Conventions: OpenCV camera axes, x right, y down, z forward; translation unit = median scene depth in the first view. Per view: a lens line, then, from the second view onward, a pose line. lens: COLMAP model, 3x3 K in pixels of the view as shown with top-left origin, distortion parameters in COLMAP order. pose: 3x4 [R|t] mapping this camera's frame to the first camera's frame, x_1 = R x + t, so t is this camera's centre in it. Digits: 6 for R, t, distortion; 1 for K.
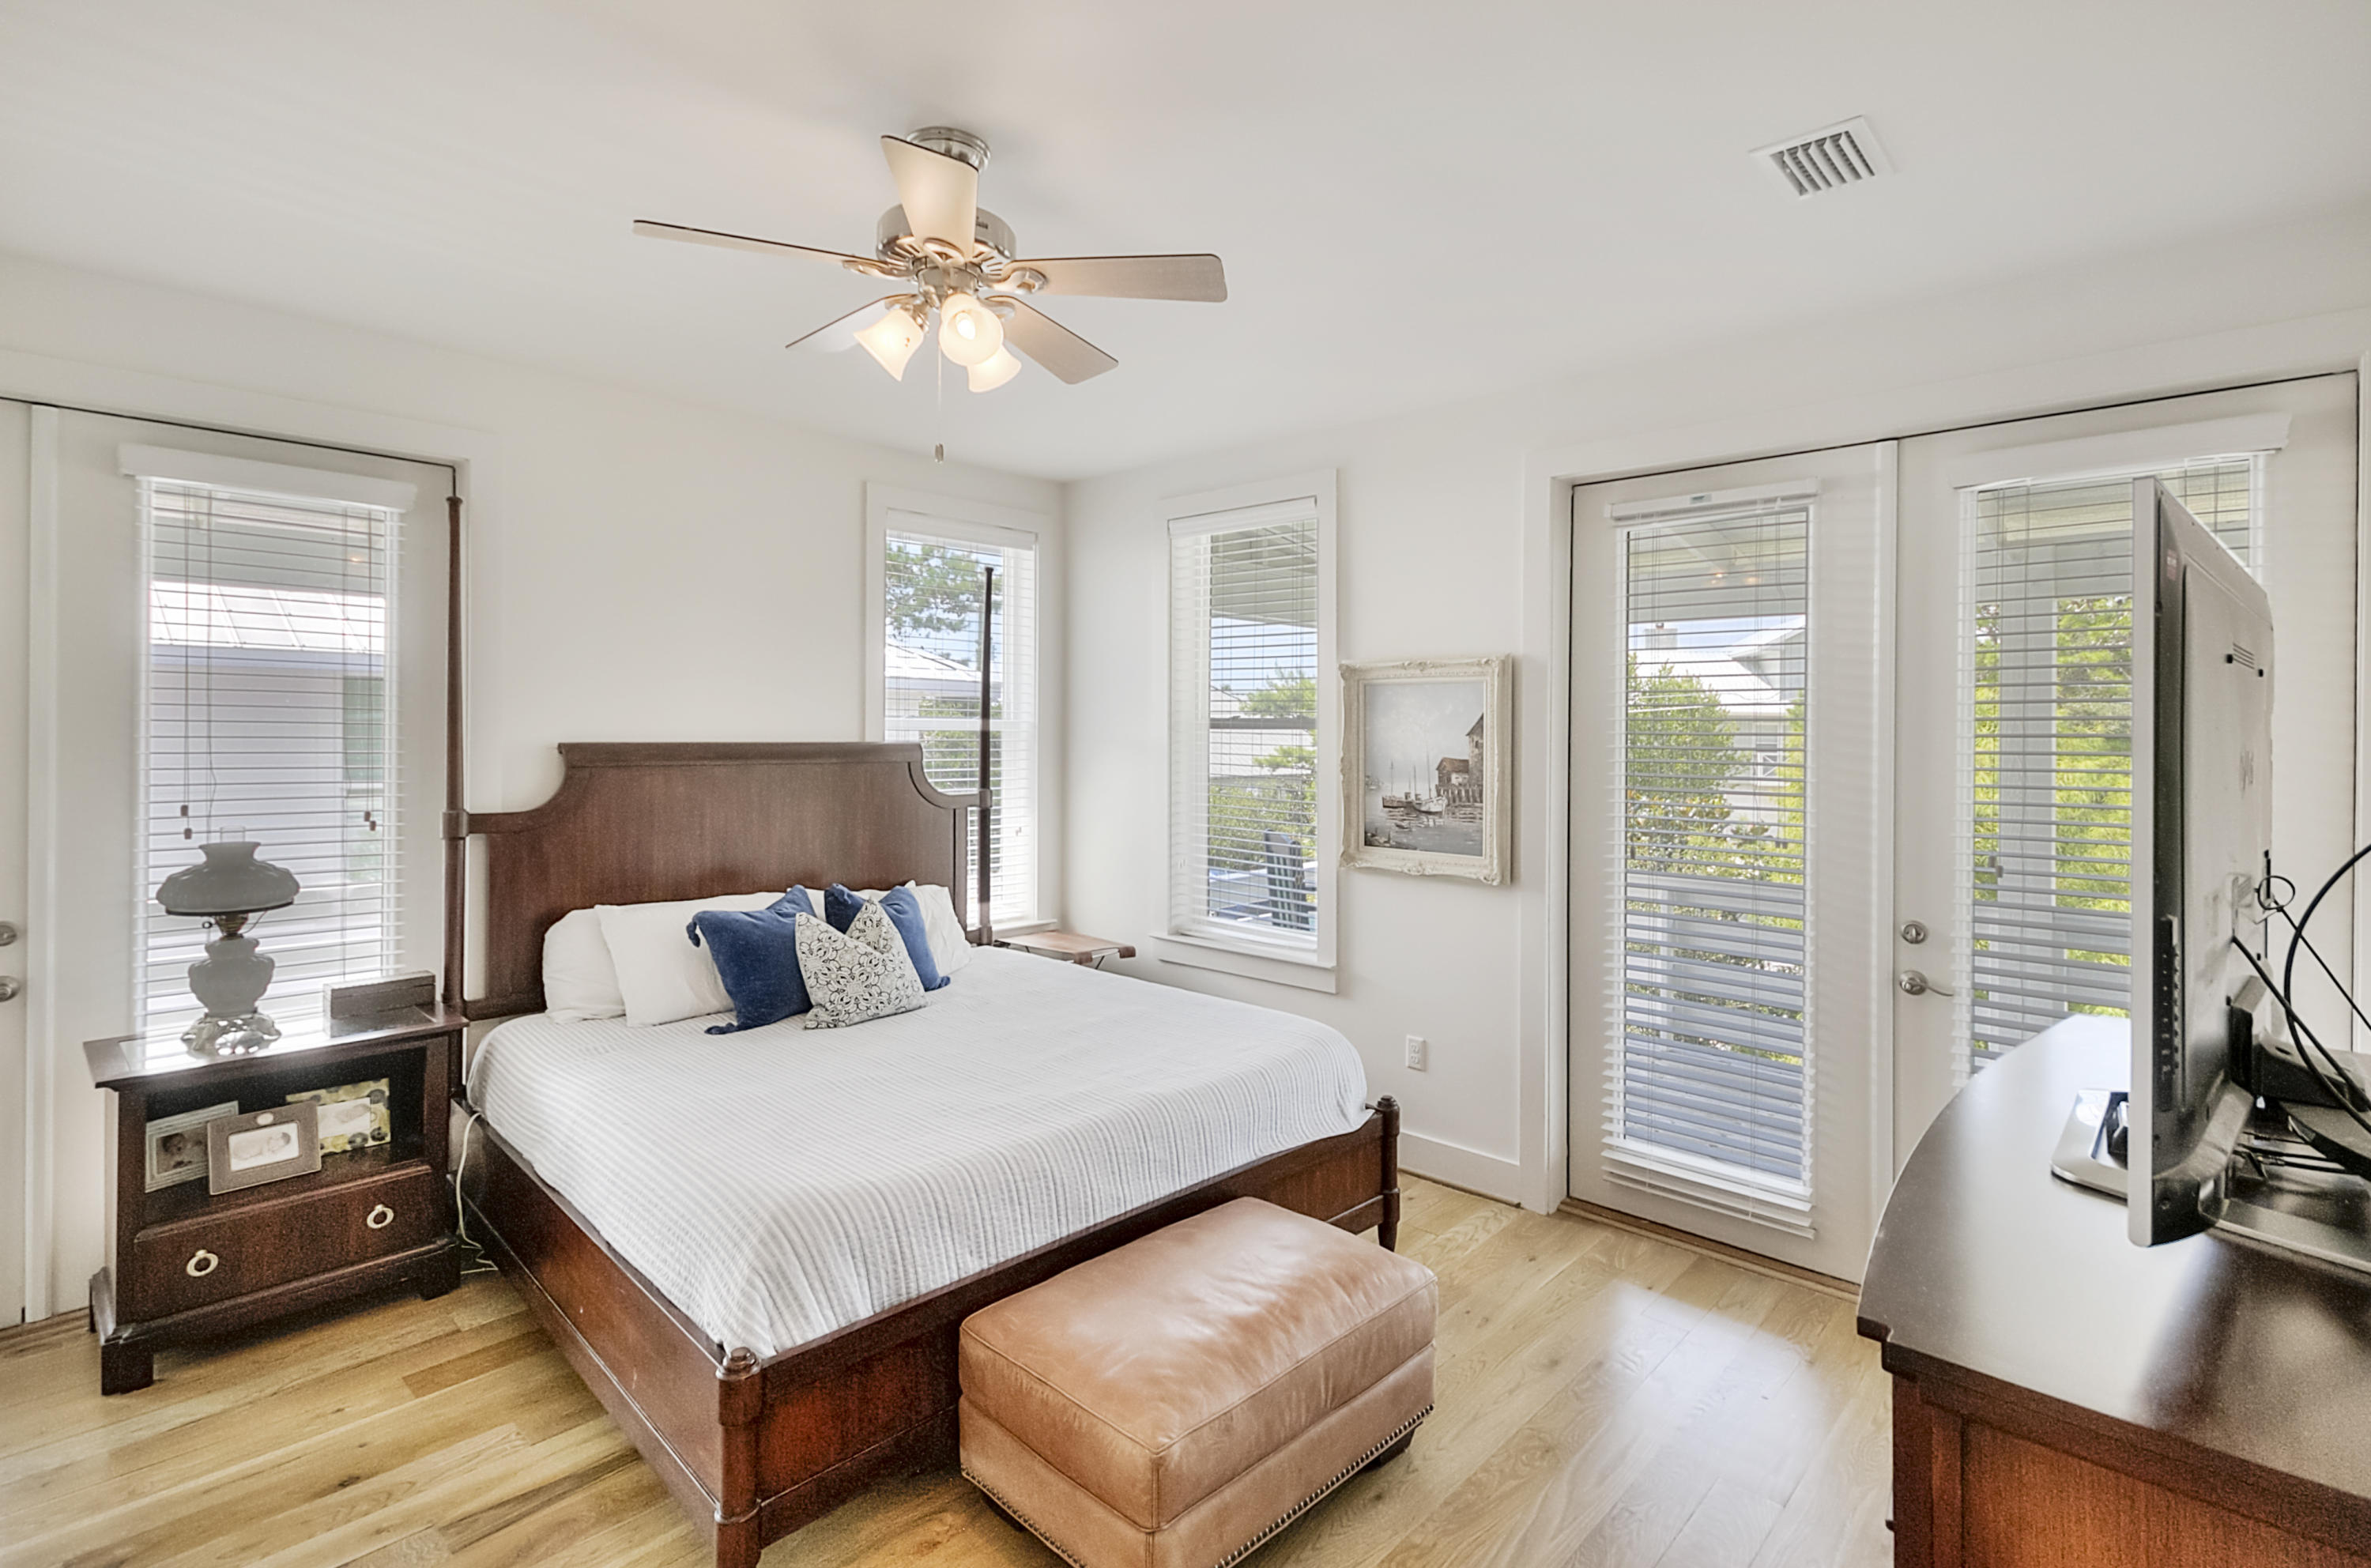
lens RADIAL K [[1125.9, 0, 1193.9], [0, 1125.9, 723.6], [0, 0, 1]] dist [0.002077, 0.000204]
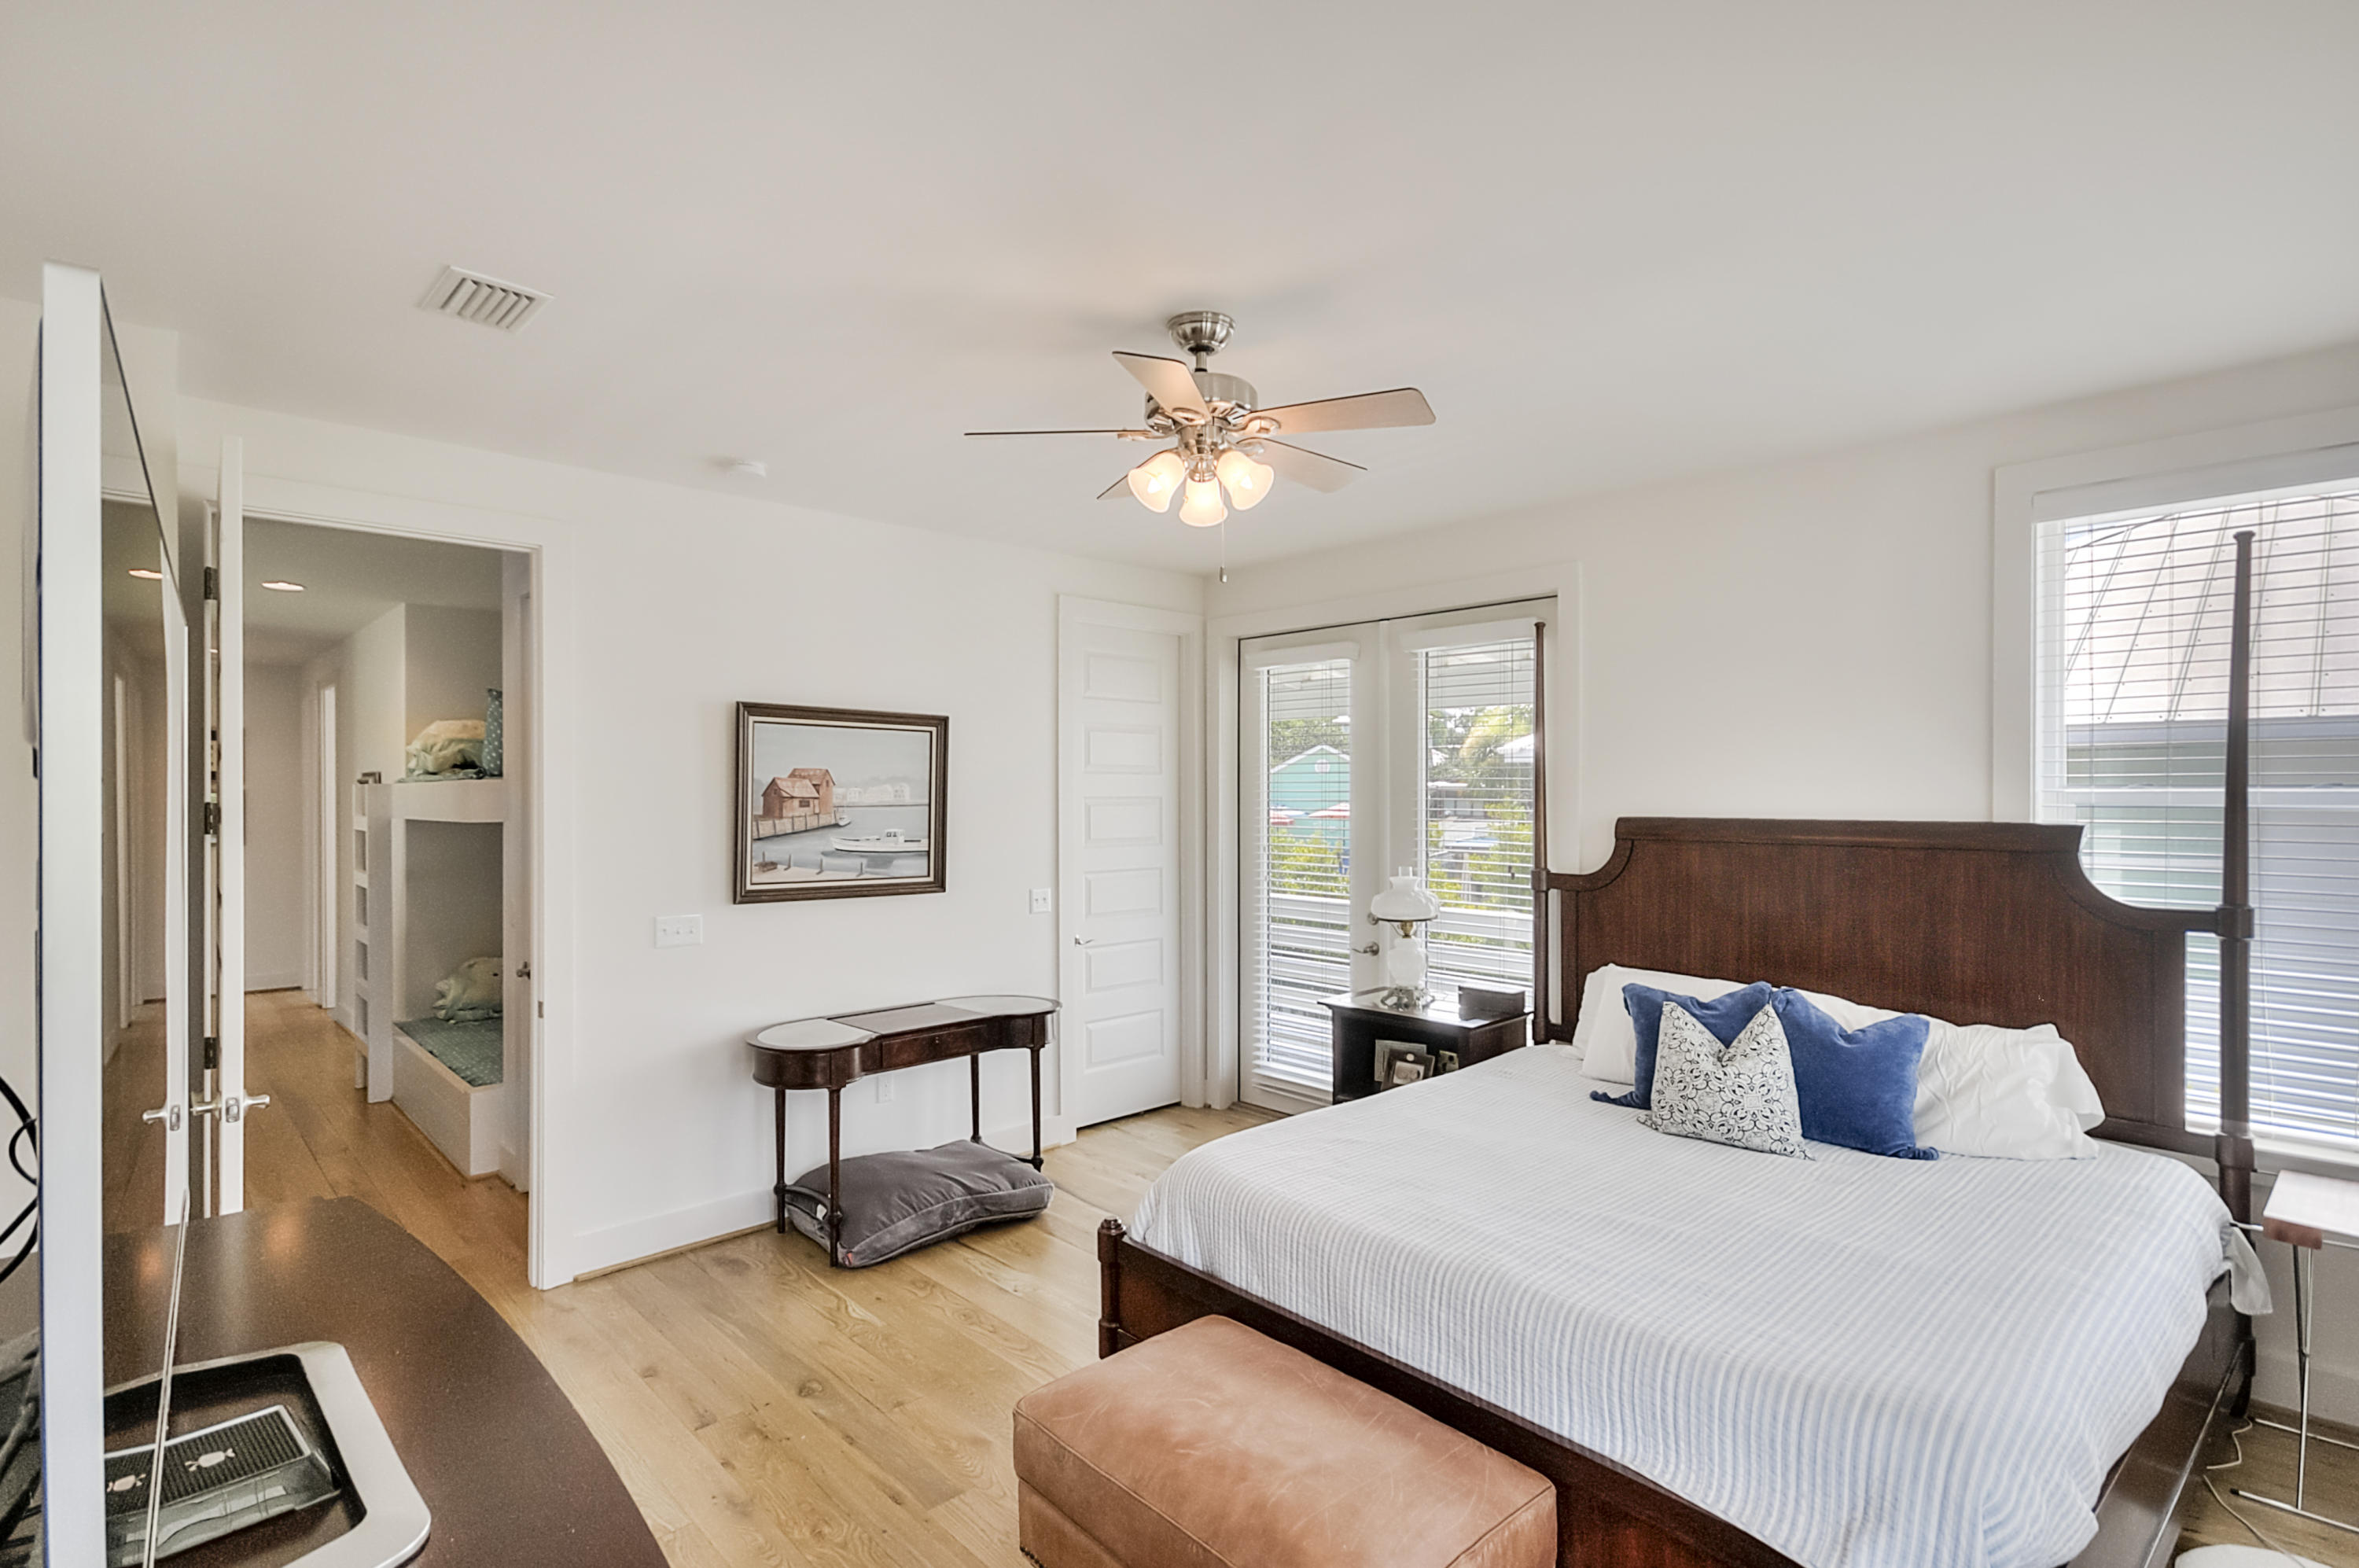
lens RADIAL K [[1111.4, 0, 1179.5], [0, 1111.4, 784.0], [0, 0, 1]] dist [0.005659, 0.000340]
pose [[-0.060809, -0.016794, -0.998008, 0.616610], [0.004883, 0.999841, -0.017122, 0.001071], [0.998137, -0.005914, -0.060717, 0.668533]]
